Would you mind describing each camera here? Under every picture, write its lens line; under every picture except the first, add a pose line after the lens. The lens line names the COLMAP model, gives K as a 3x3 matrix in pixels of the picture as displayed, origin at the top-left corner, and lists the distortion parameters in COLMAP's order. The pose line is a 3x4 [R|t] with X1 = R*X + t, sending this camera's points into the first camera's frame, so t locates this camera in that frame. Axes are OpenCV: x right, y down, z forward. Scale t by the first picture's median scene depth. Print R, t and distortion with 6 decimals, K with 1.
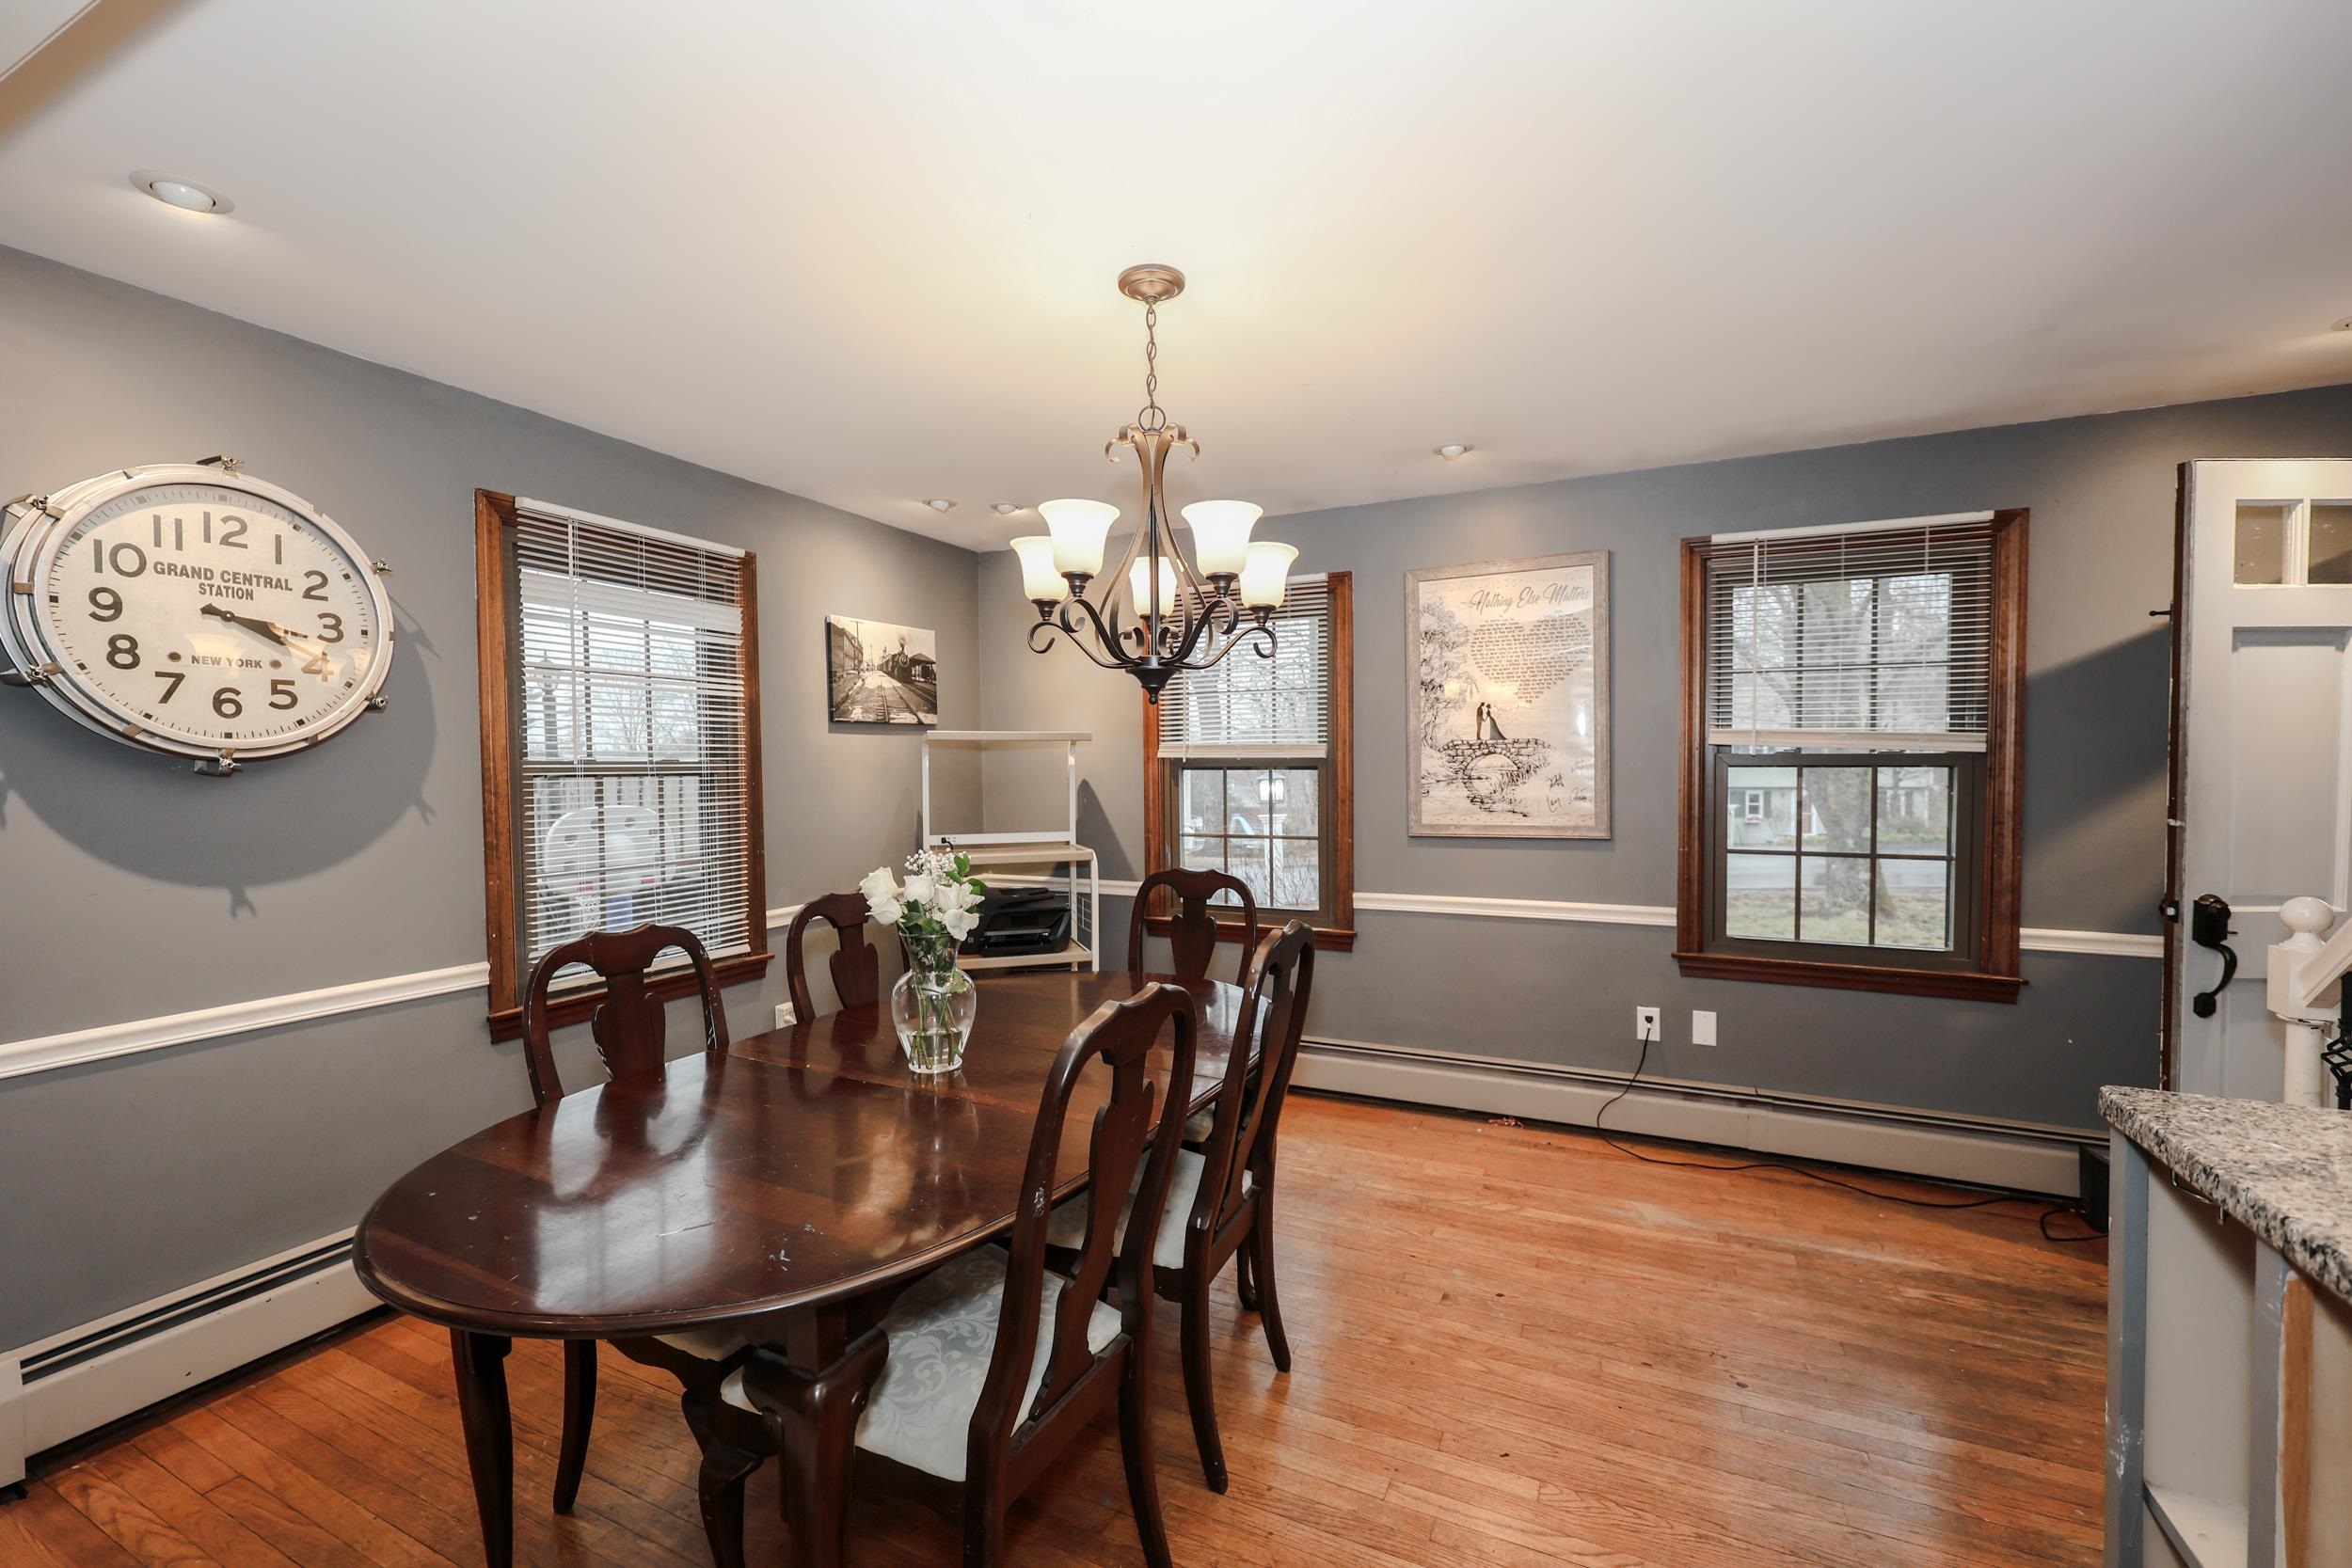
lens RADIAL K [[986.9, 0, 1174.6], [0, 986.9, 779.1], [0, 0, 1]] dist [0.015175, -0.001867]
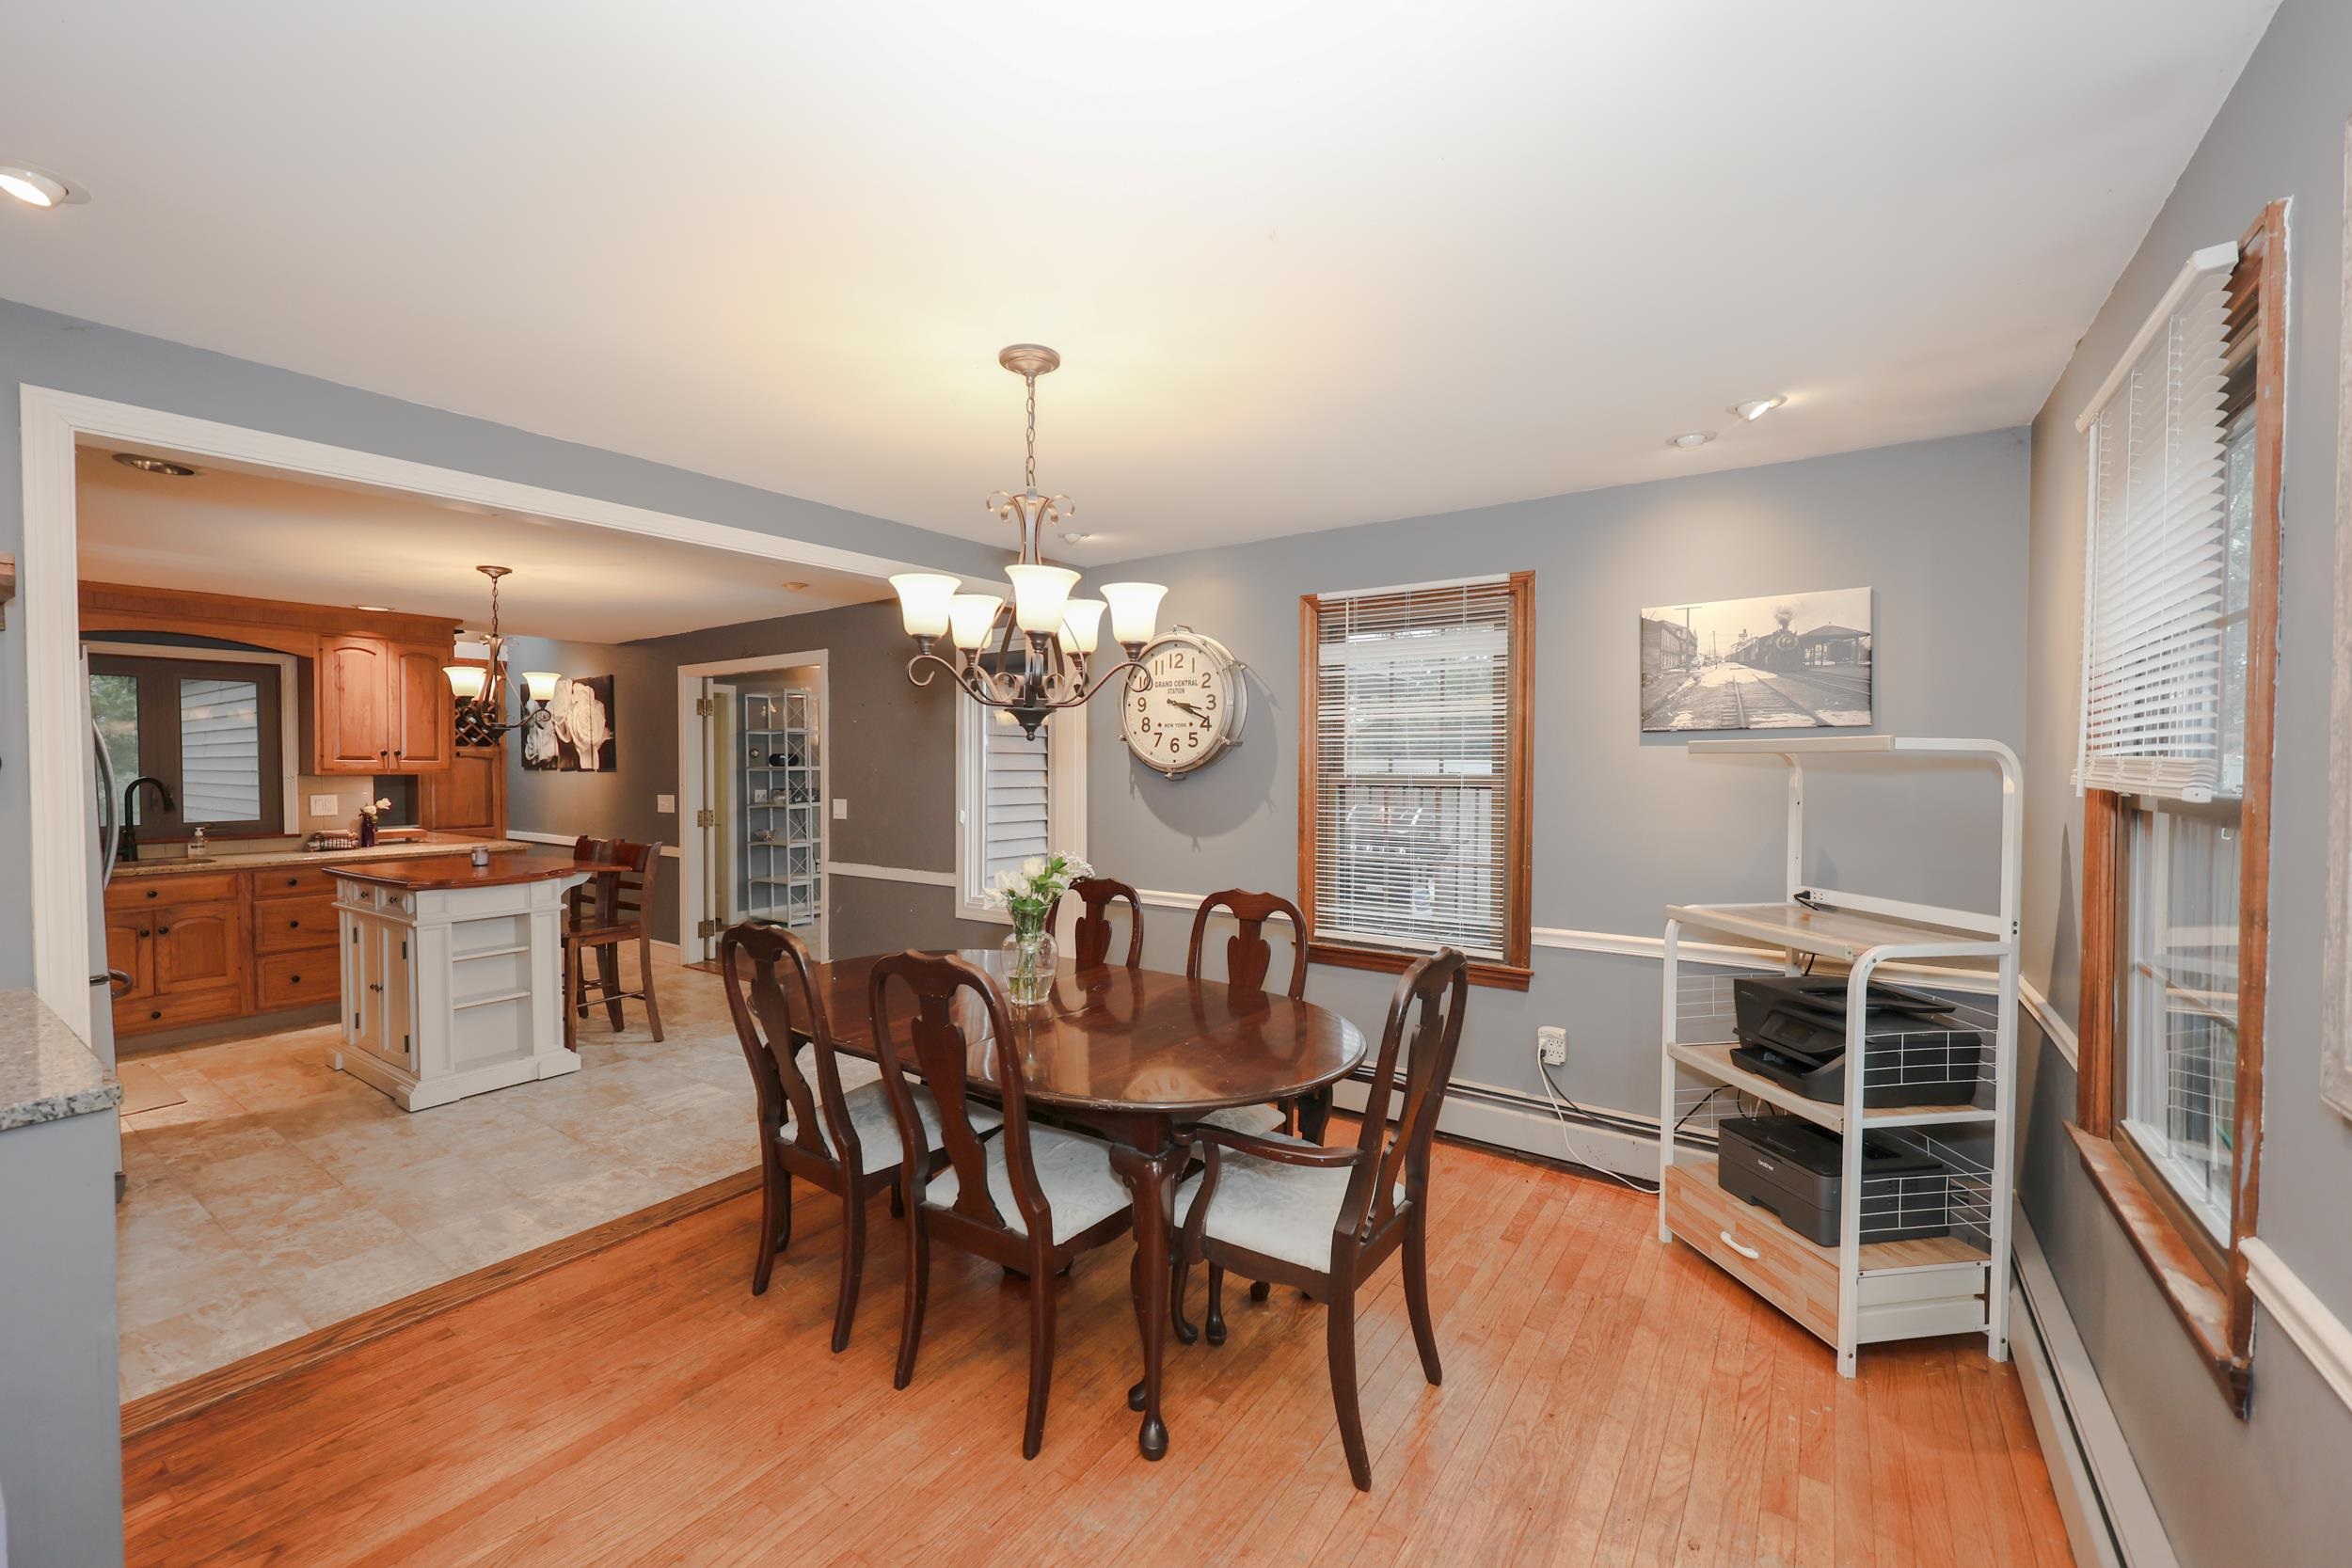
lens RADIAL K [[938.6, 0, 1178.9], [0, 938.6, 777.6], [0, 0, 1]] dist [0.000466, 0.000059]
pose [[-0.158393, 0.025578, -0.987045, 0.542622], [-0.013436, 0.999516, 0.028058, -0.036562], [0.987285, 0.017706, -0.157972, 0.747360]]
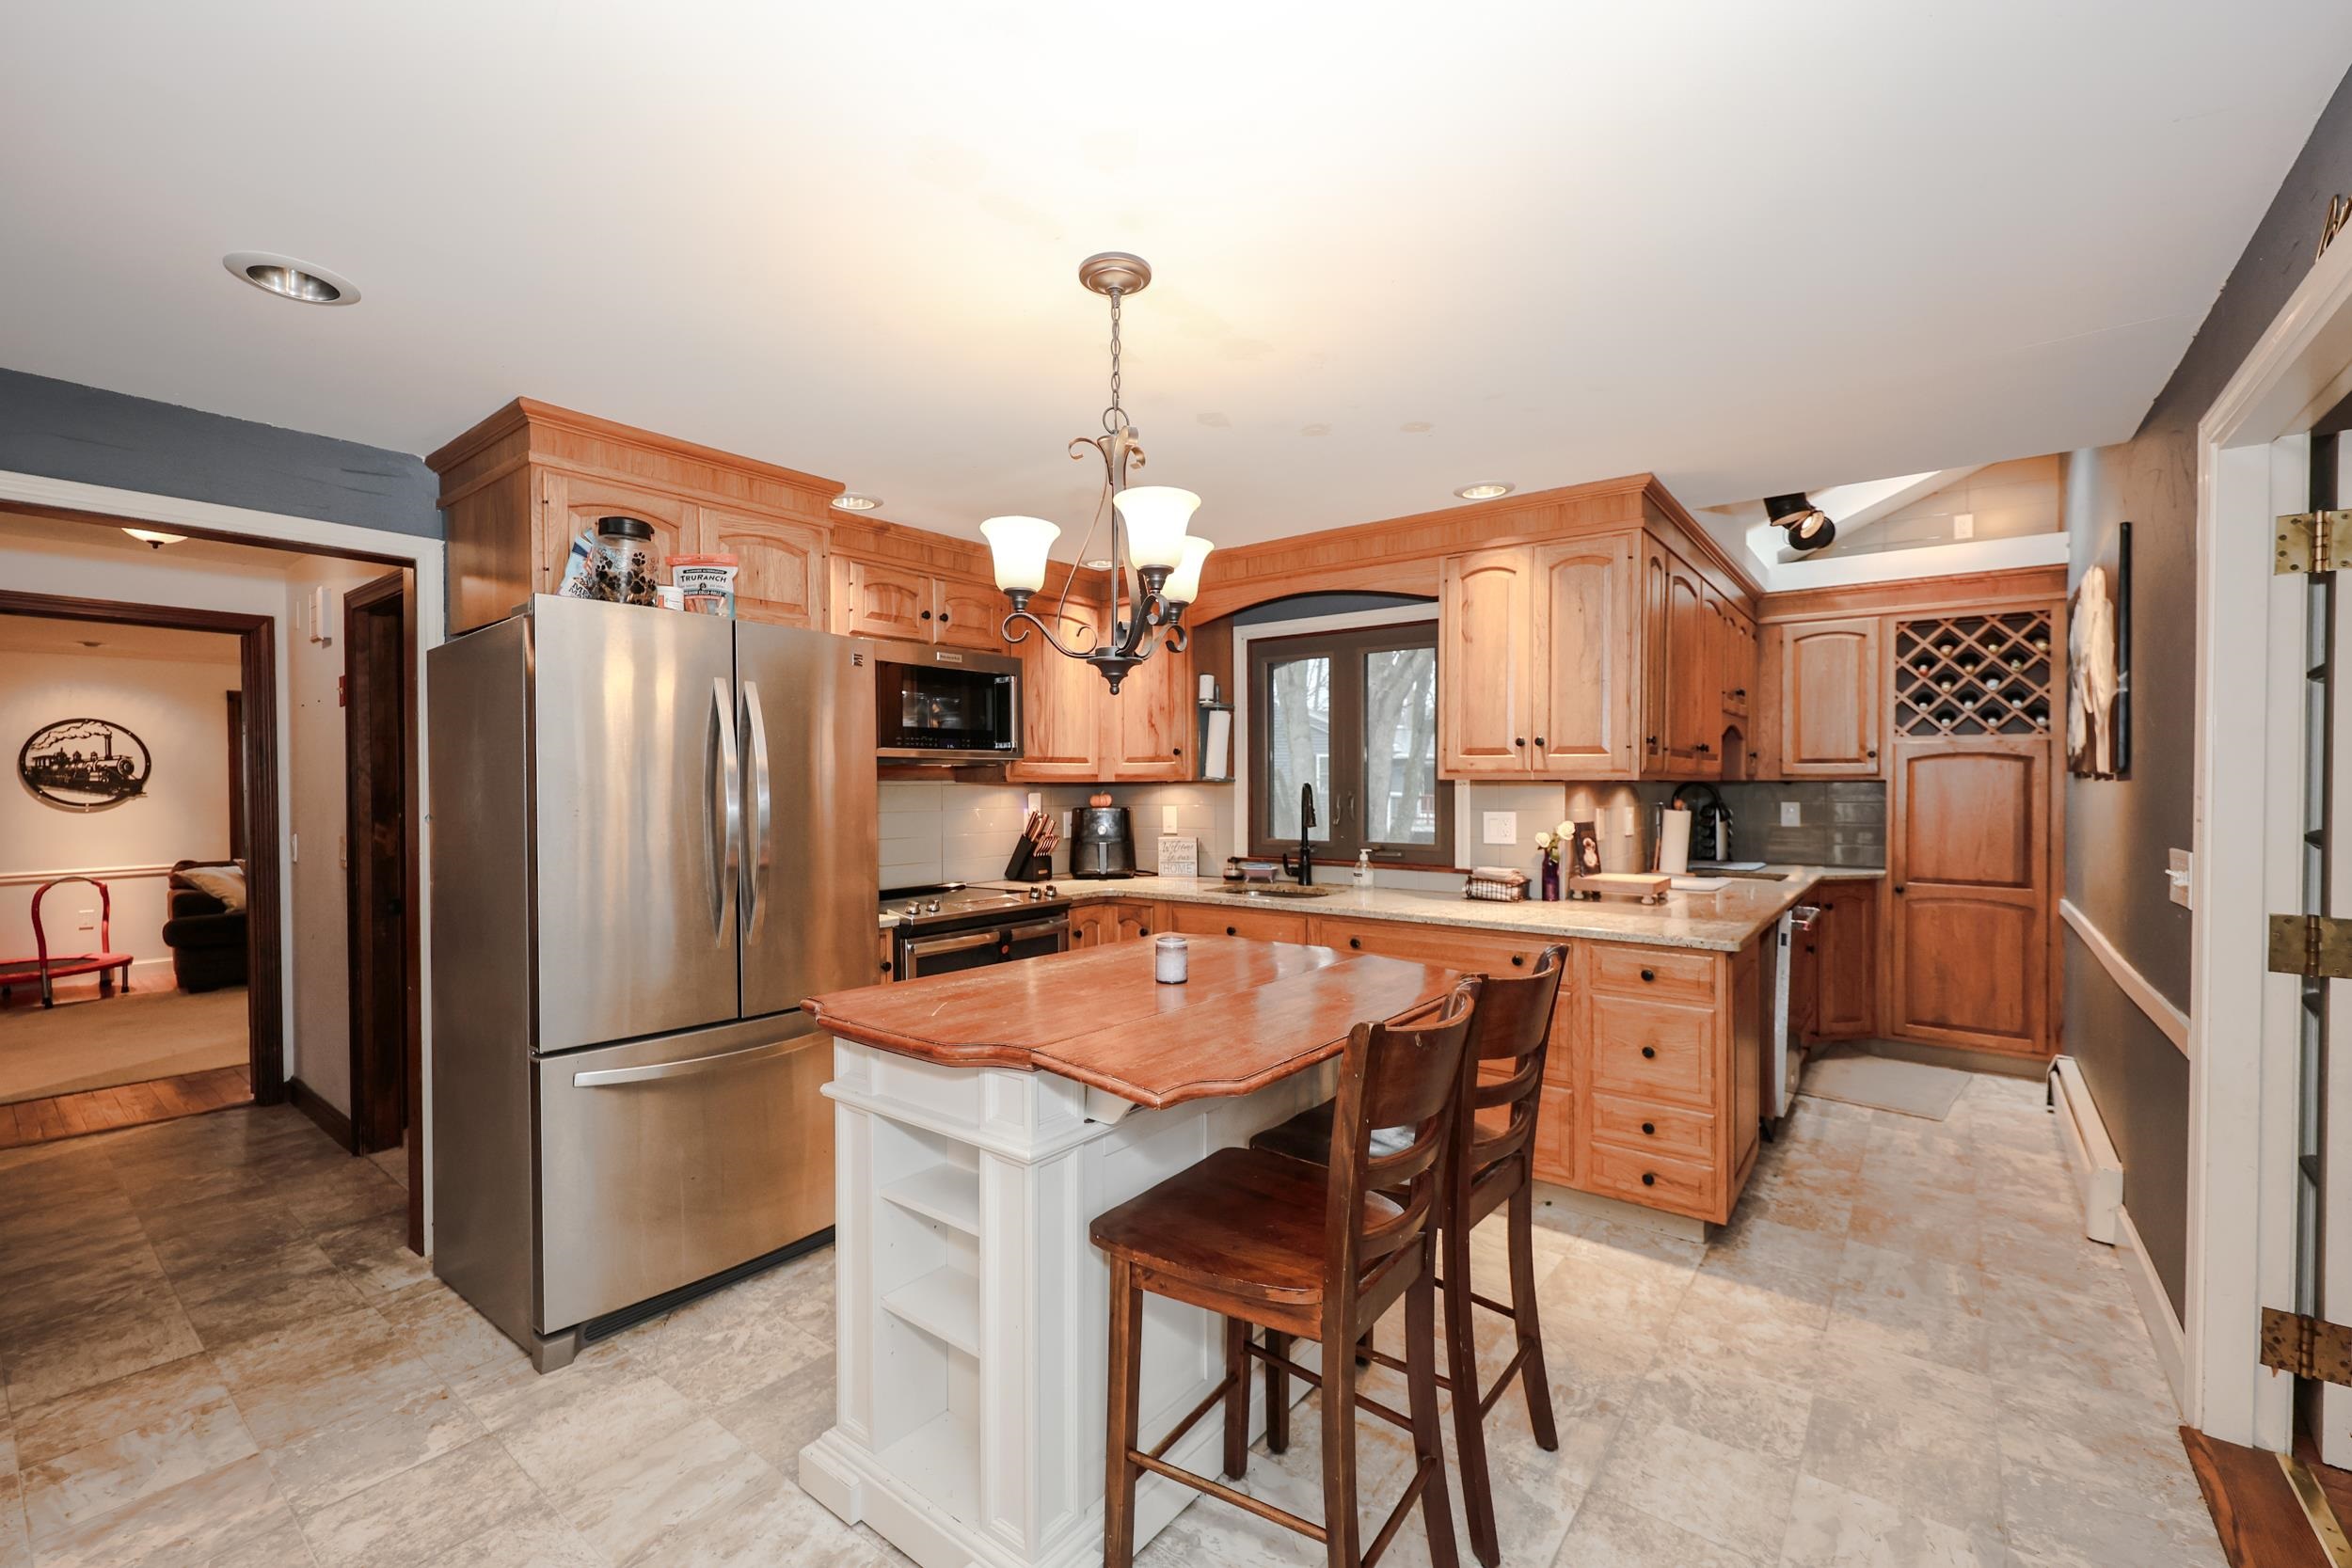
lens RADIAL K [[986.9, 0, 1177.1], [0, 986.9, 785.2], [0, 0, 1]] dist [0.015175, -0.001867]
pose [[-0.974494, 0.006389, 0.224321, -0.634651], [0.012929, 0.999533, 0.027697, -0.009625], [-0.224040, 0.029891, -0.974122, 0.219441]]
